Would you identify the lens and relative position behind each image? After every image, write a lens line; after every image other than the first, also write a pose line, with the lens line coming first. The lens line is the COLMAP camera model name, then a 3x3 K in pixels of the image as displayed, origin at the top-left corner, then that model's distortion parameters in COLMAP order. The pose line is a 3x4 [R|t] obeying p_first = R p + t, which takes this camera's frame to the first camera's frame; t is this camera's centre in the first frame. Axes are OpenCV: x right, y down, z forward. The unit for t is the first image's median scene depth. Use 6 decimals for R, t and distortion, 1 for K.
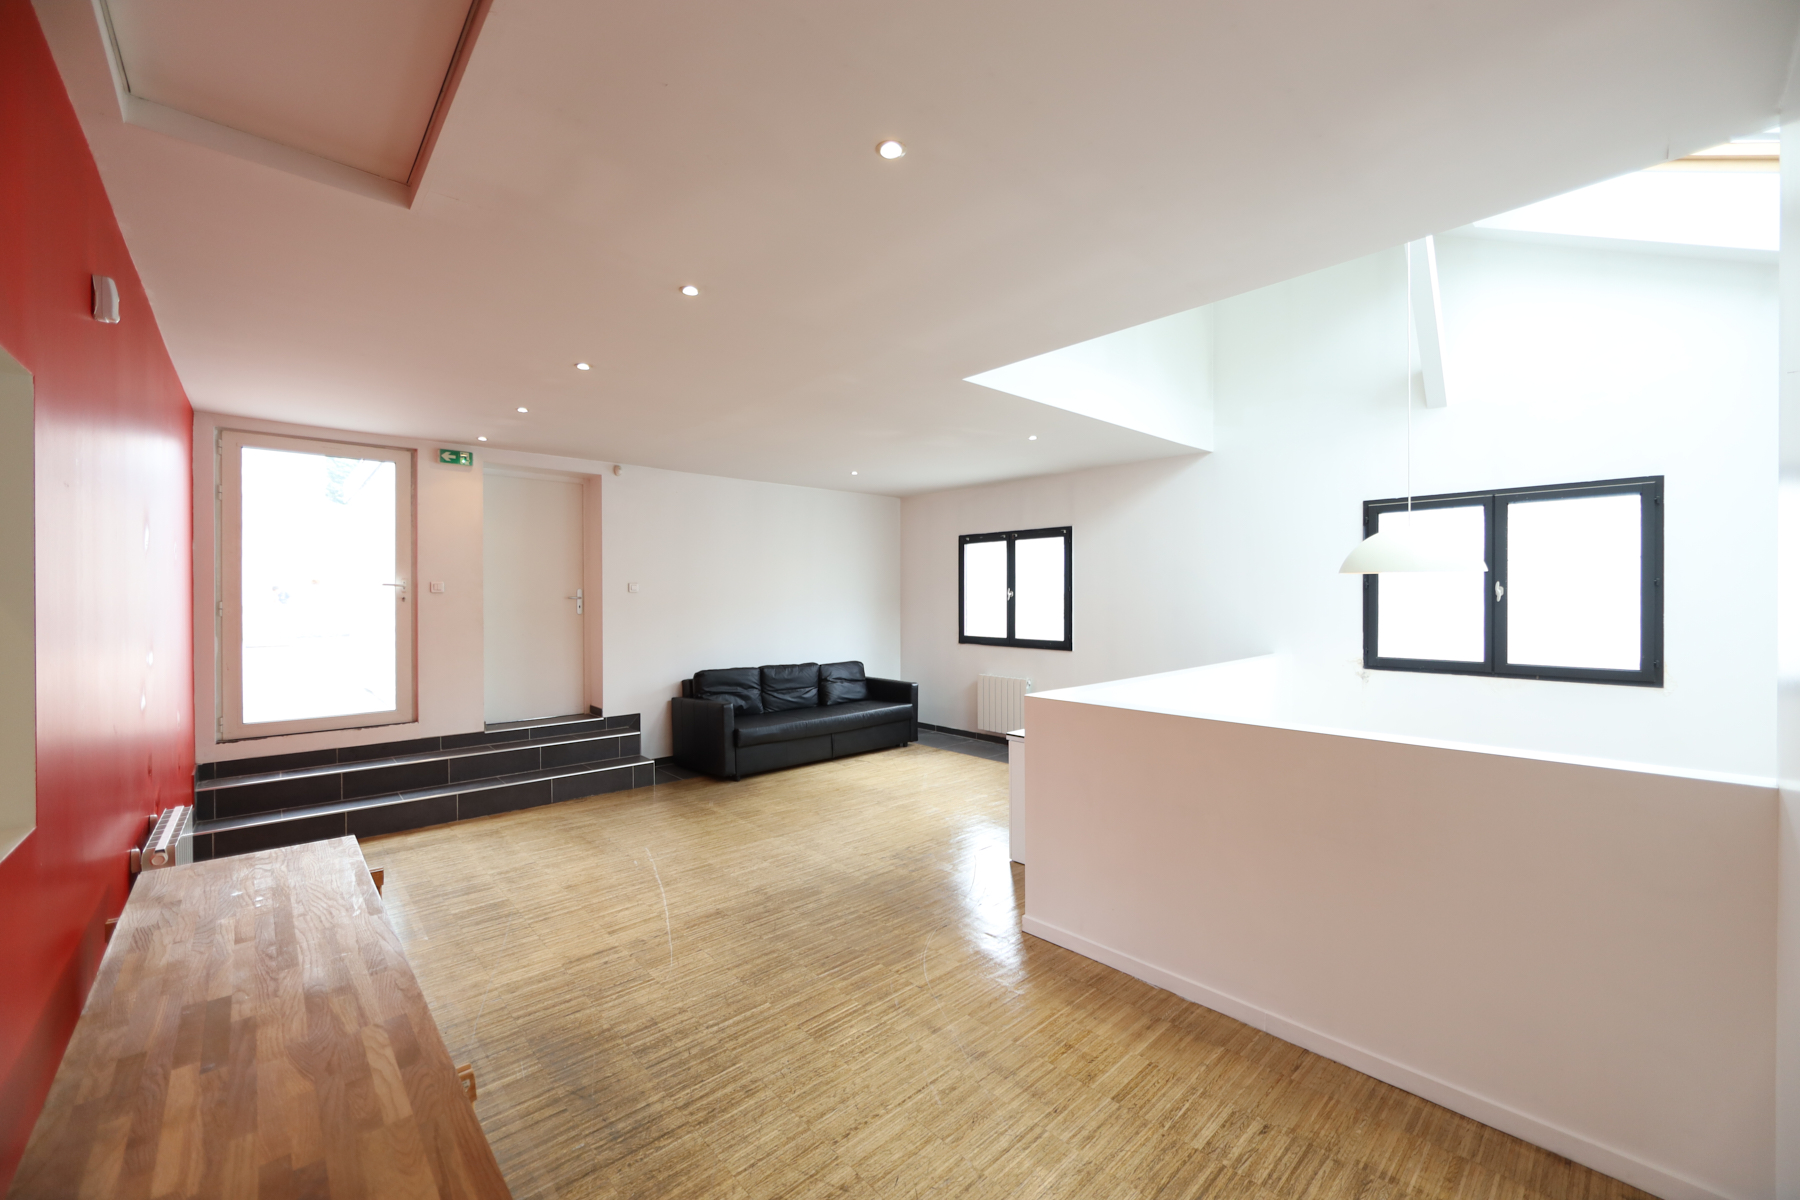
lens RADIAL K [[708.9, 0, 903.8], [0, 708.9, 606.9], [0, 0, 1]] dist [-0.013454, 0.000636]
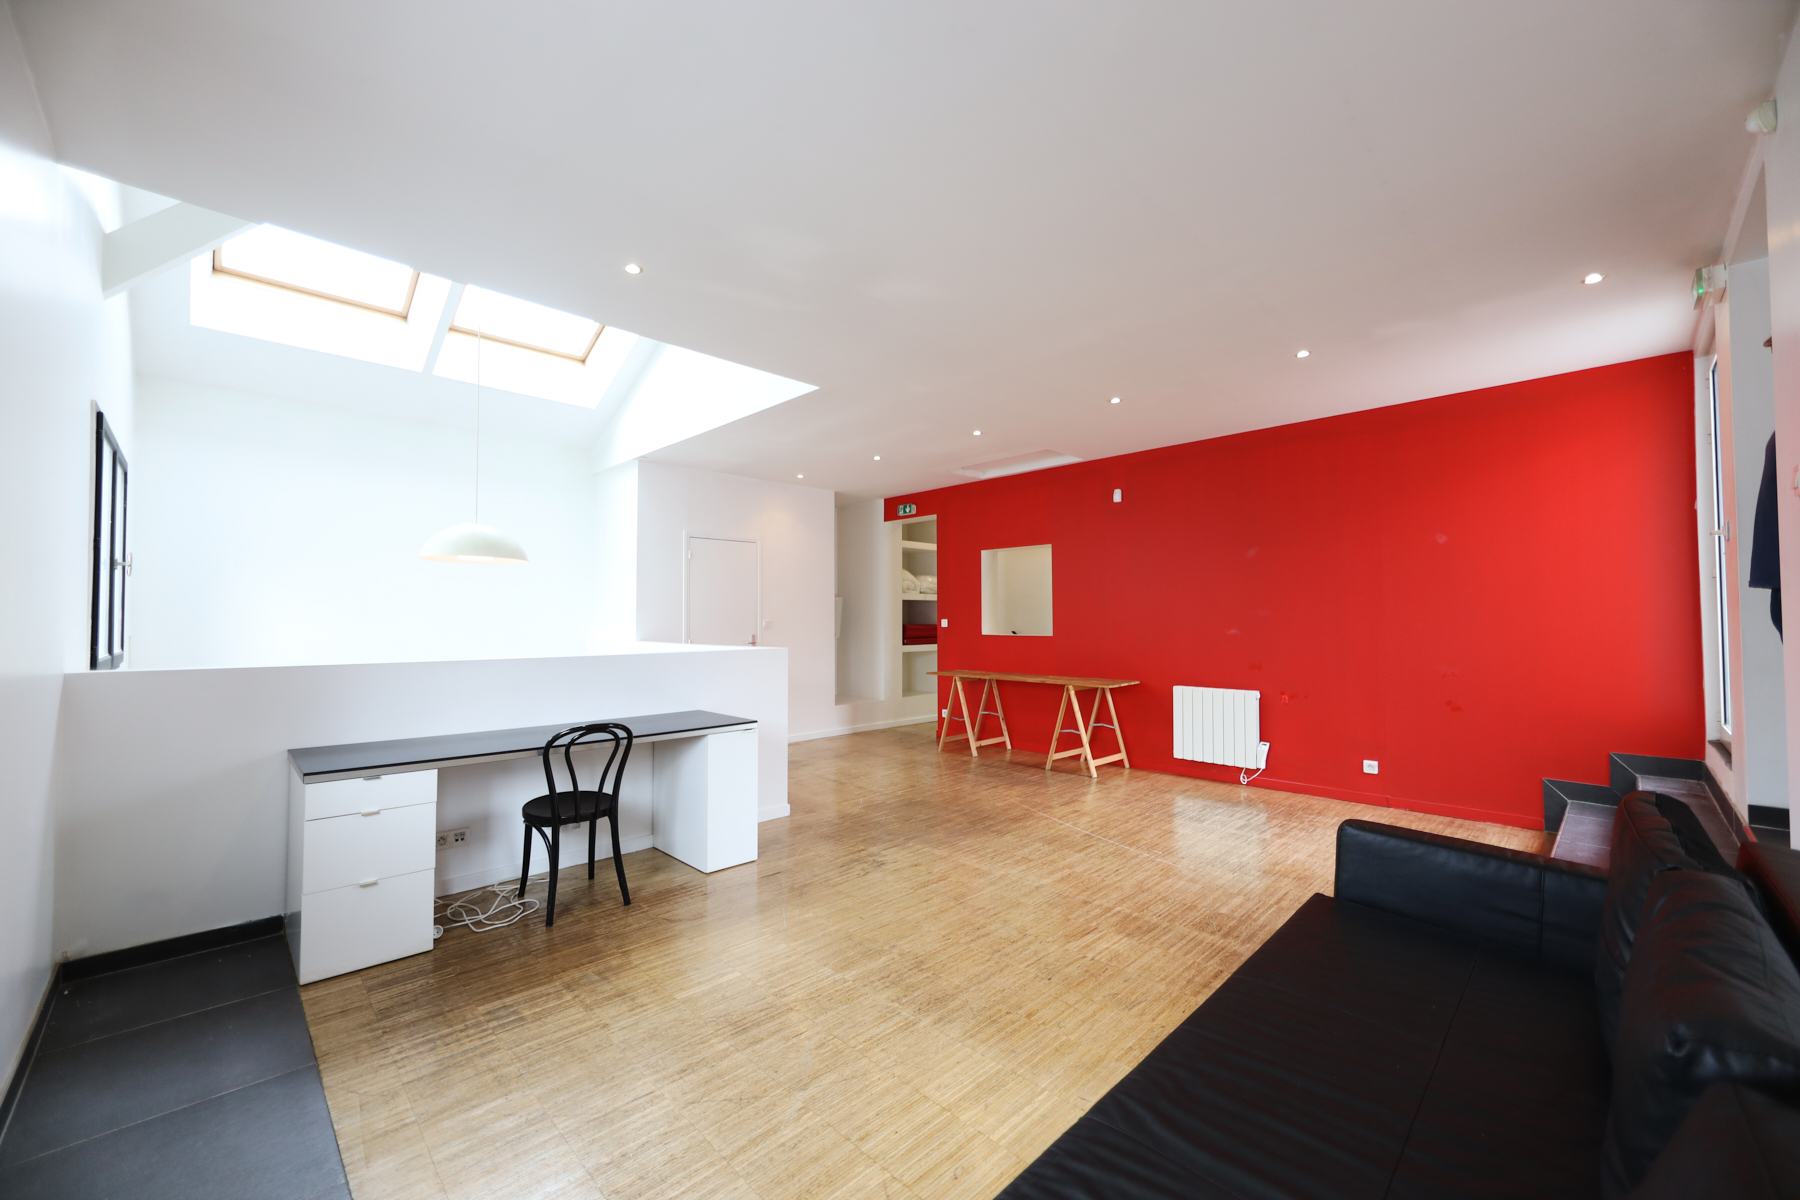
lens RADIAL K [[708.9, 0, 905.9], [0, 708.9, 595.6], [0, 0, 1]] dist [-0.013454, 0.000636]
pose [[-0.999345, 0.002704, -0.036087, -0.009281], [0.003207, 0.999899, -0.013877, 0.025032], [0.036046, -0.013984, -0.999252, 1.477620]]
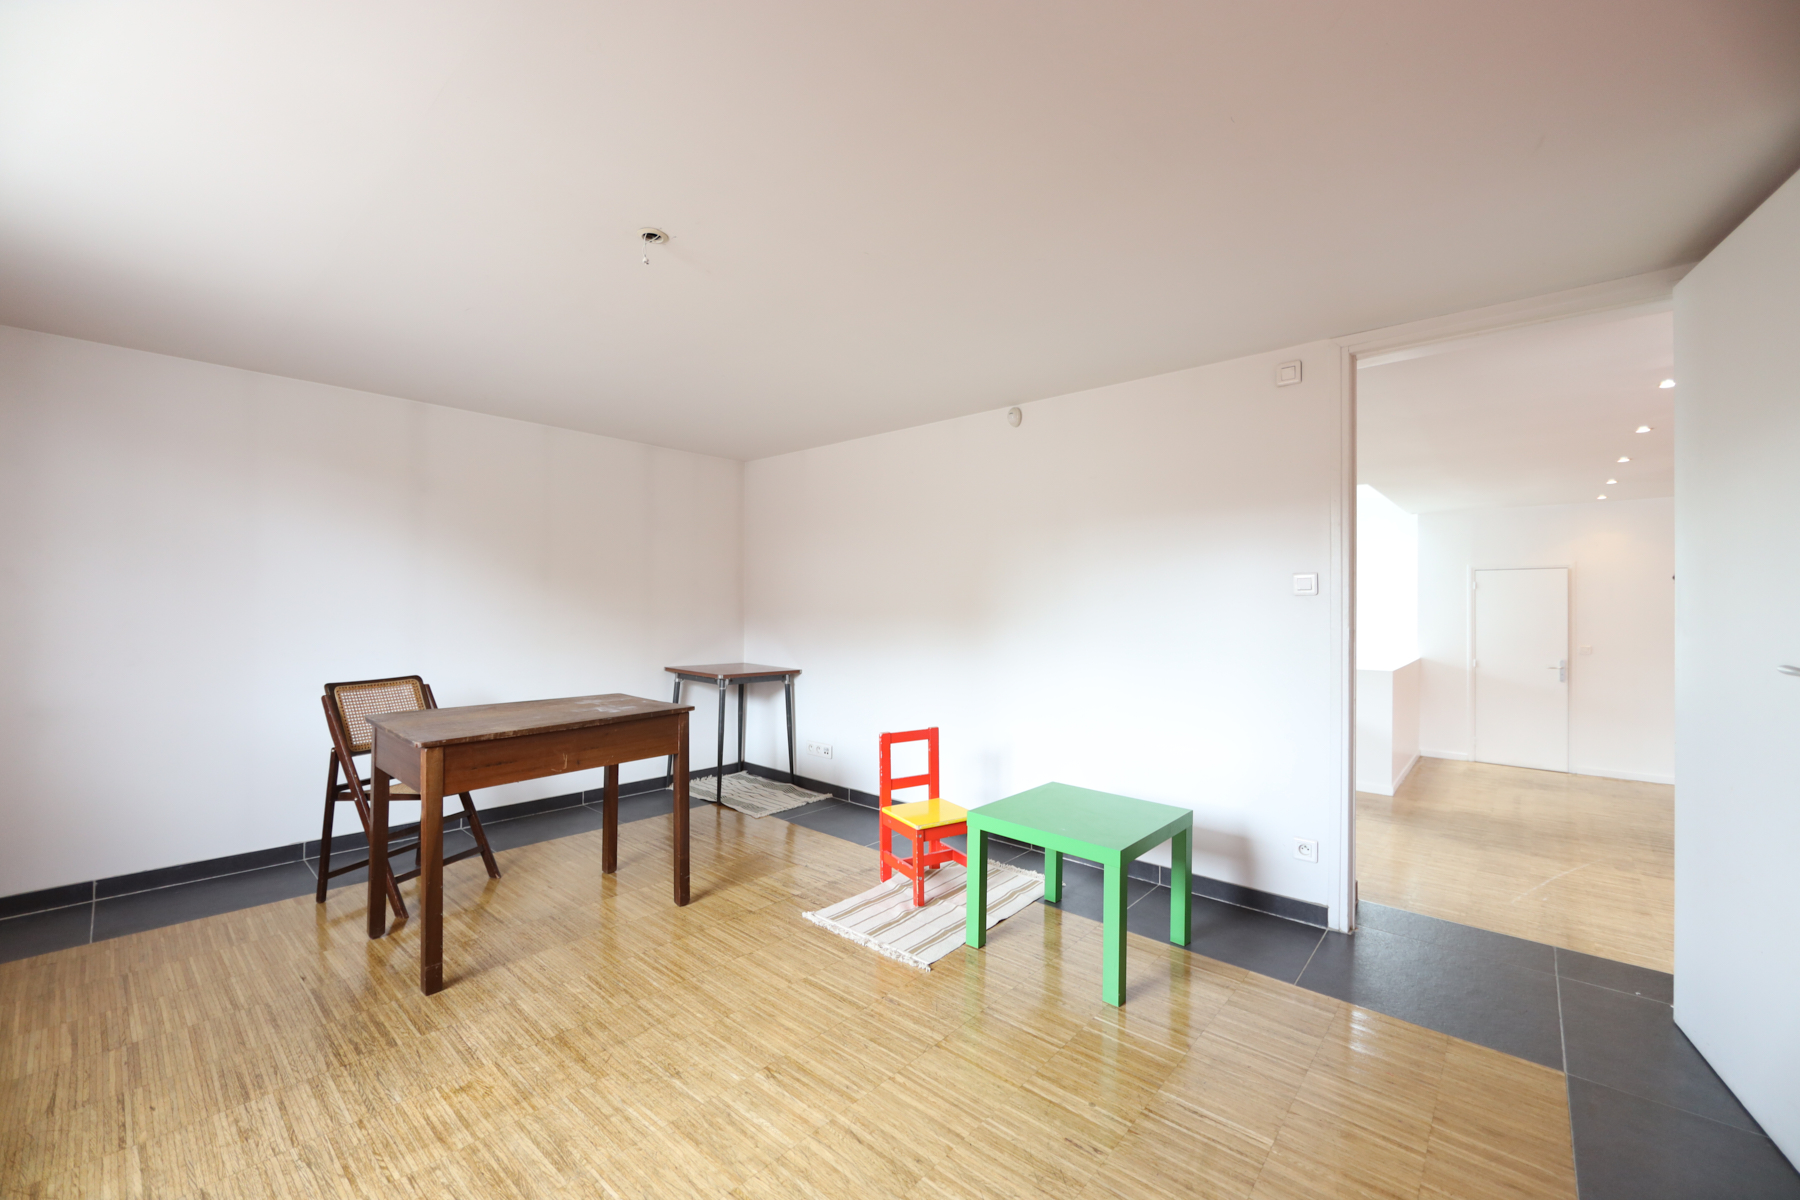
lens RADIAL K [[708.9, 0, 902.2], [0, 708.9, 602.0], [0, 0, 1]] dist [-0.013454, 0.000636]
pose [[-0.093748, 0.001637, 0.995595, -0.956348], [0.010077, 0.999949, -0.000695, -0.040207], [-0.995545, 0.009968, -0.093759, 1.499593]]
